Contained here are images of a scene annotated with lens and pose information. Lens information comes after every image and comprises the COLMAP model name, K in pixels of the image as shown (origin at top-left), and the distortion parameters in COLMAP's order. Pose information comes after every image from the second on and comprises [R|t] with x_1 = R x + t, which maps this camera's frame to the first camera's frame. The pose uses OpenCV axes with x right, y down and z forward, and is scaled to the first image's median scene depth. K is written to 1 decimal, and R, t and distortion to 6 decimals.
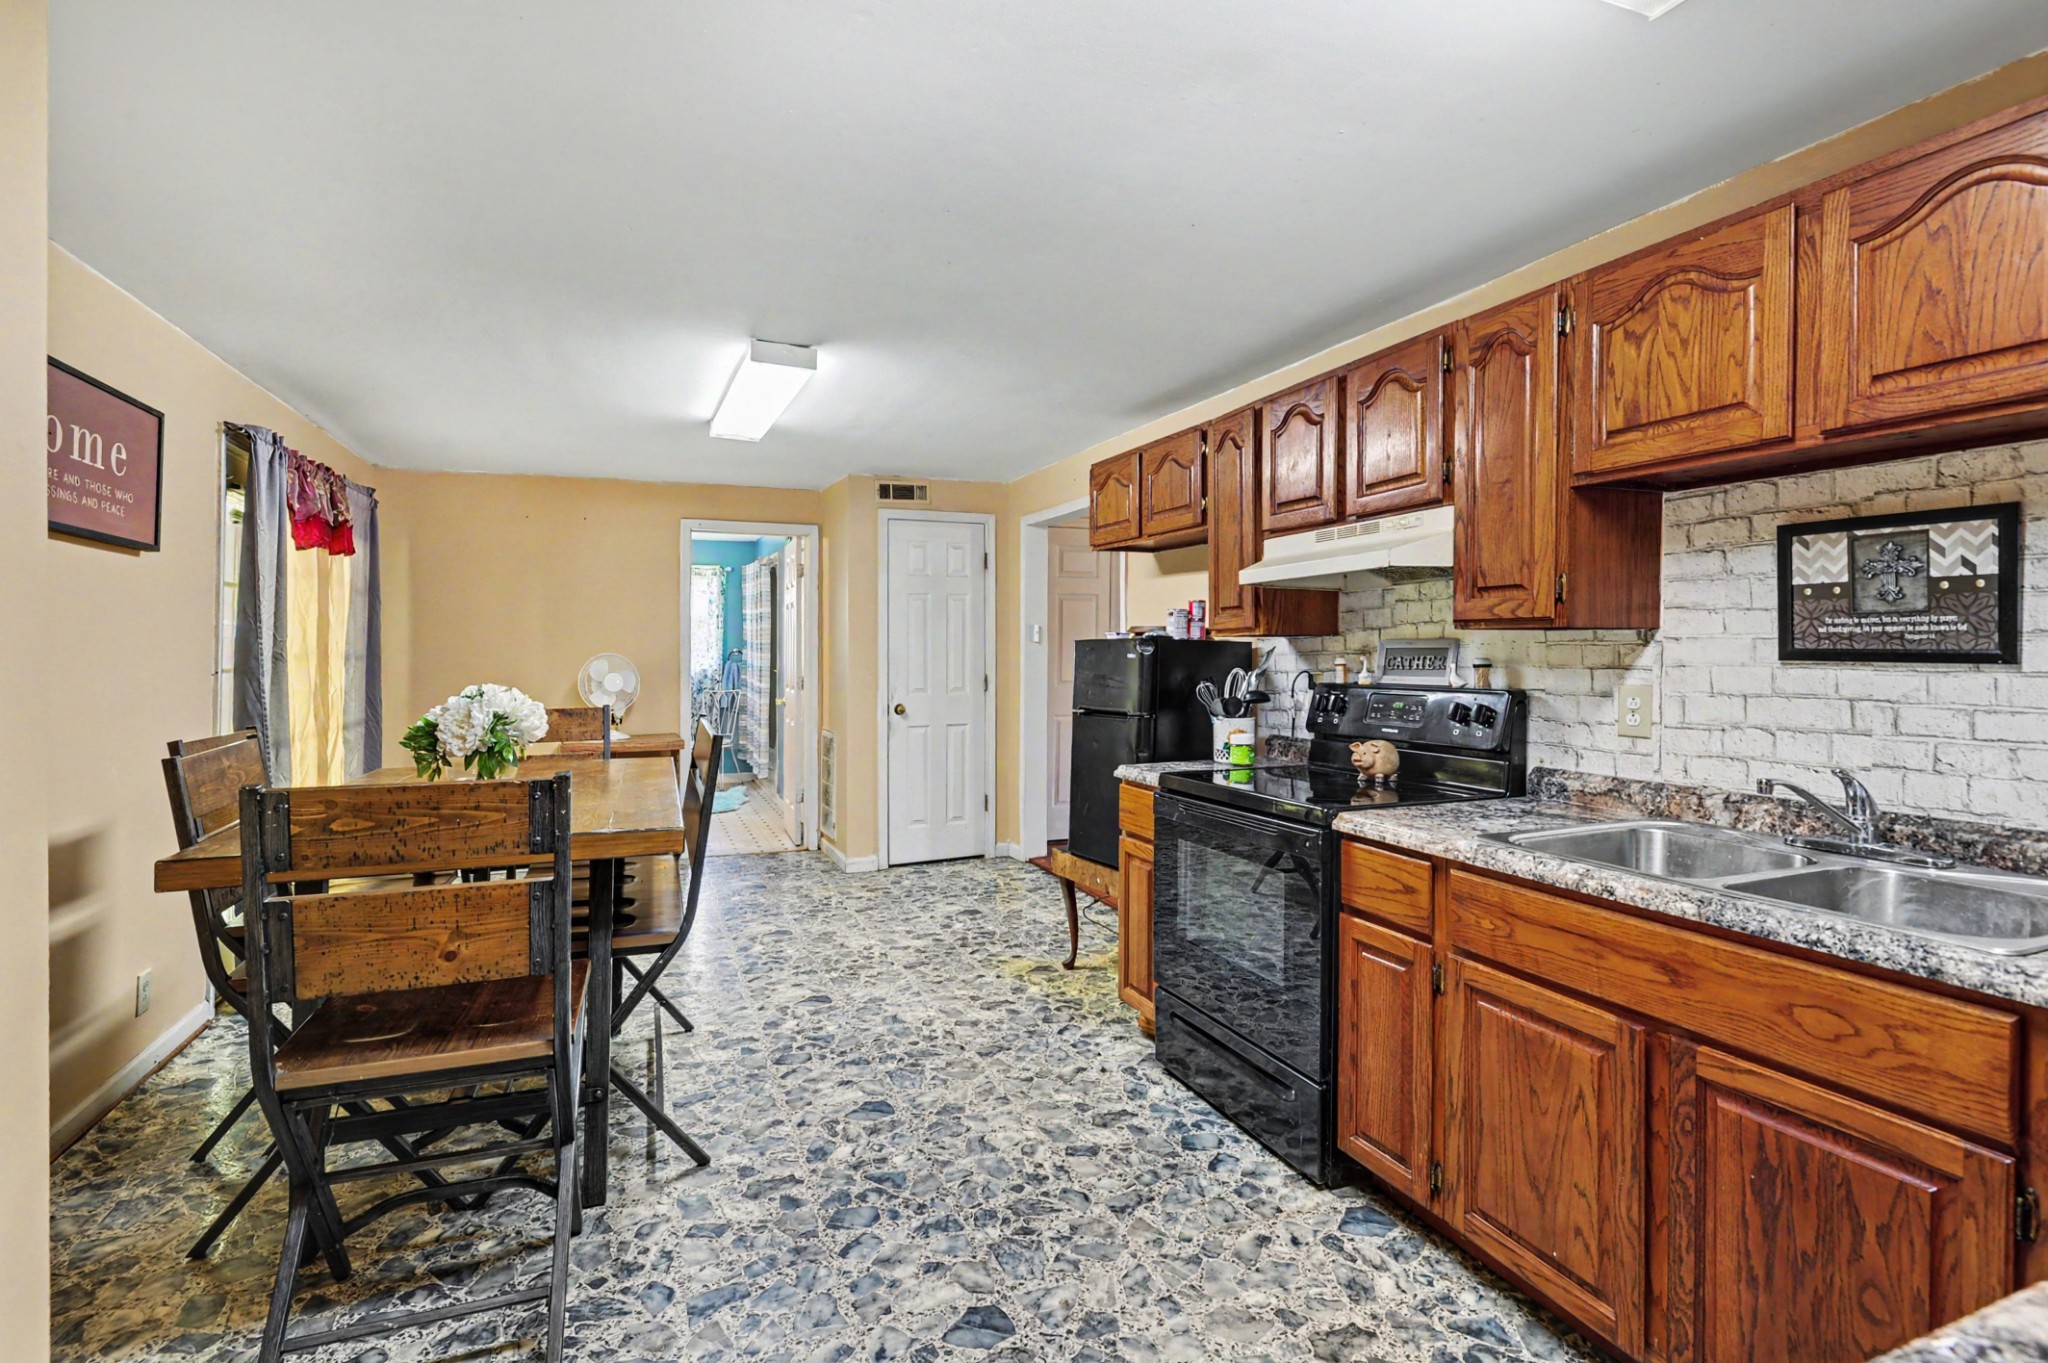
lens RADIAL K [[938.6, 0, 1021.0], [0, 938.6, 670.1], [0, 0, 1]] dist [0.000626, -0.000556]
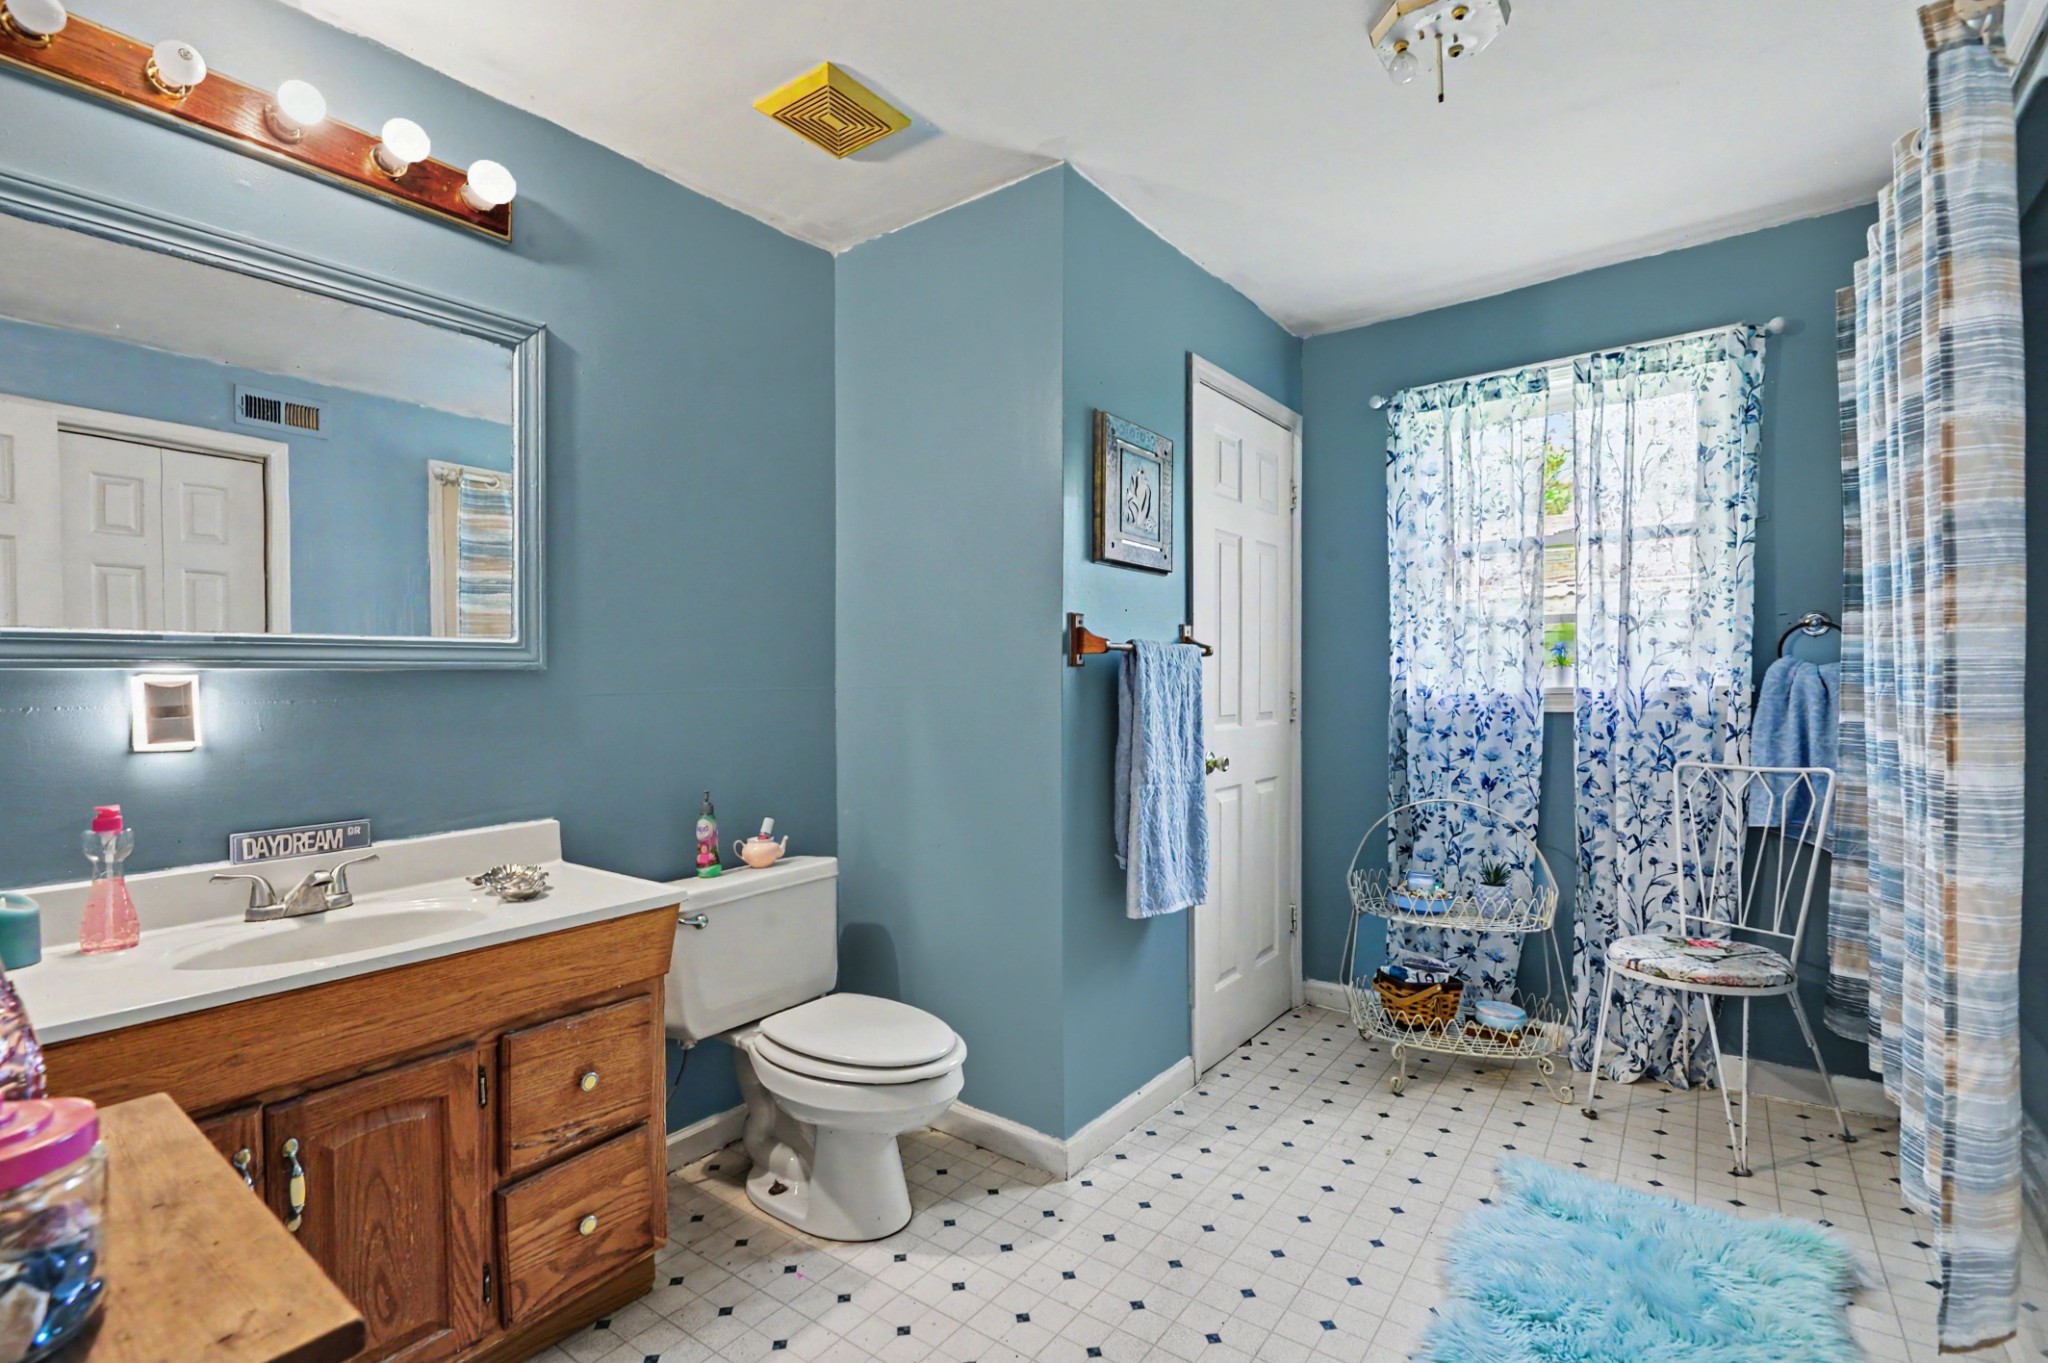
lens RADIAL K [[938.6, 0, 1020.9], [0, 938.6, 680.0], [0, 0, 1]] dist [0.000626, -0.000556]
pose [[0.506568, -0.002509, -0.862197, -0.188606], [-0.001237, 0.999993, -0.003637, -0.002153], [0.862199, 0.002909, 0.506561, 0.673822]]
